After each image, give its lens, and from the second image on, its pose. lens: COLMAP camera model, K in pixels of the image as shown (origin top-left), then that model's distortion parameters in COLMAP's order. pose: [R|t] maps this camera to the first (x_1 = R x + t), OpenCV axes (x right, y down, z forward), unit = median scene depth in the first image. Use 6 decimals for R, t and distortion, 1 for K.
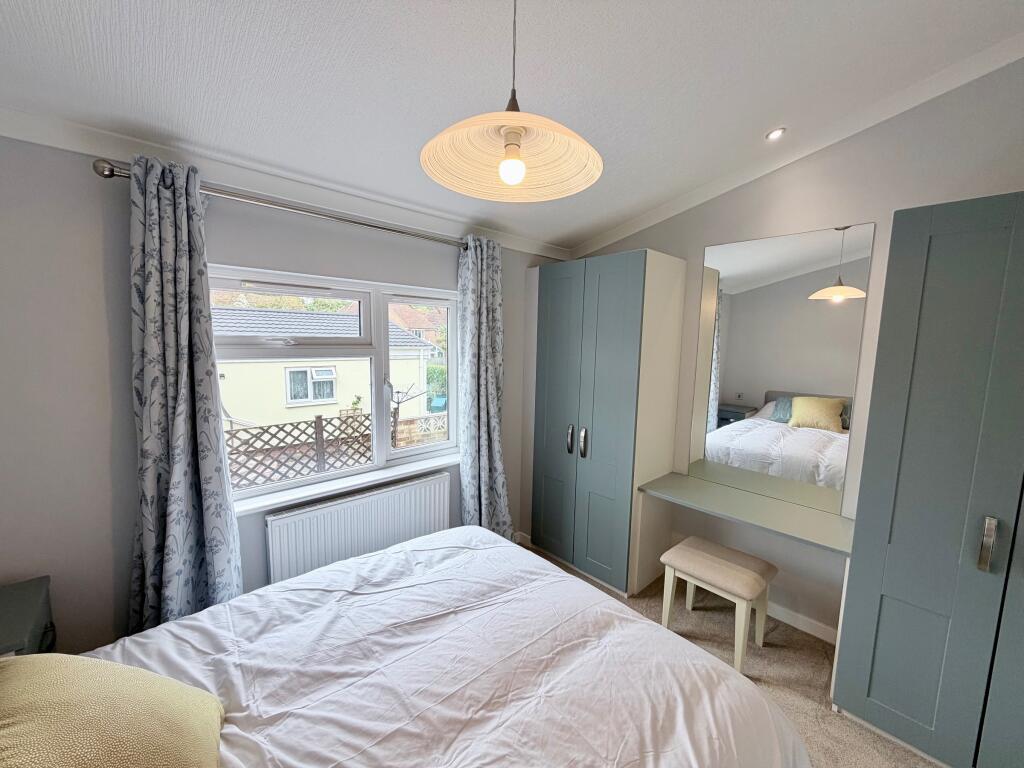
lens RADIAL K [[408.3, 0, 510.6], [0, 408.3, 388.9], [0, 0, 1]] dist [0.001671, 0.000742]
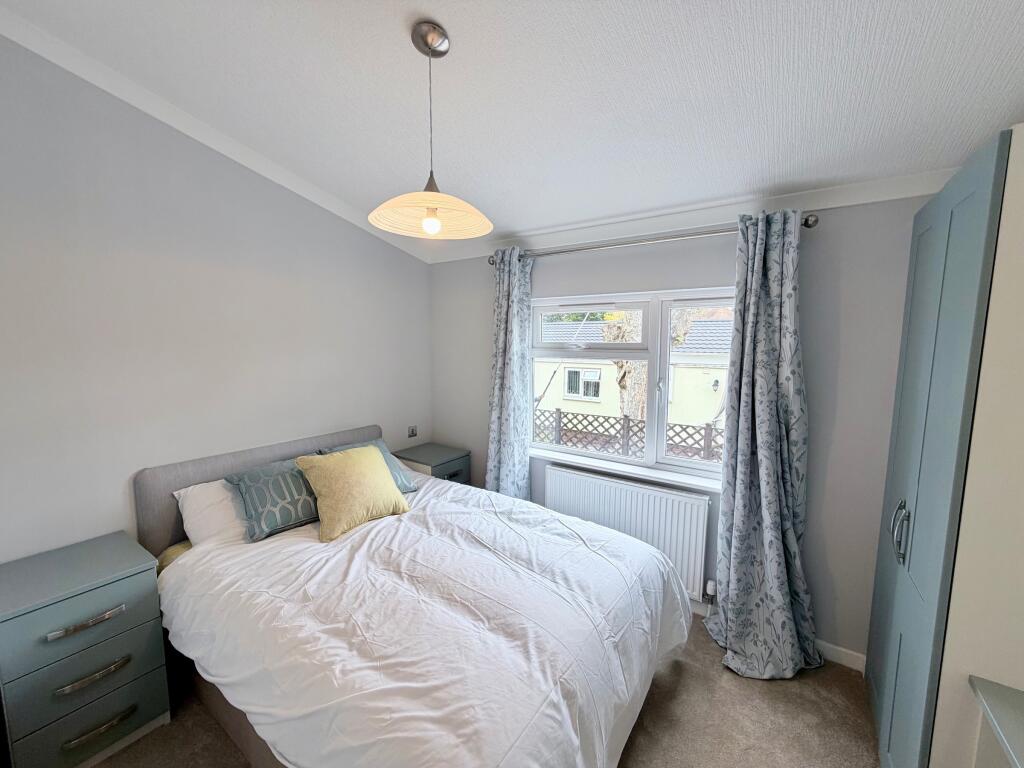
lens RADIAL K [[408.3, 0, 505.2], [0, 408.3, 383.1], [0, 0, 1]] dist [0.001671, 0.000742]
pose [[0.214317, 0.081637, -0.973346, 1.052129], [-0.124060, 0.990706, 0.055777, -0.056119], [0.968854, 0.108799, 0.222453, 0.667995]]
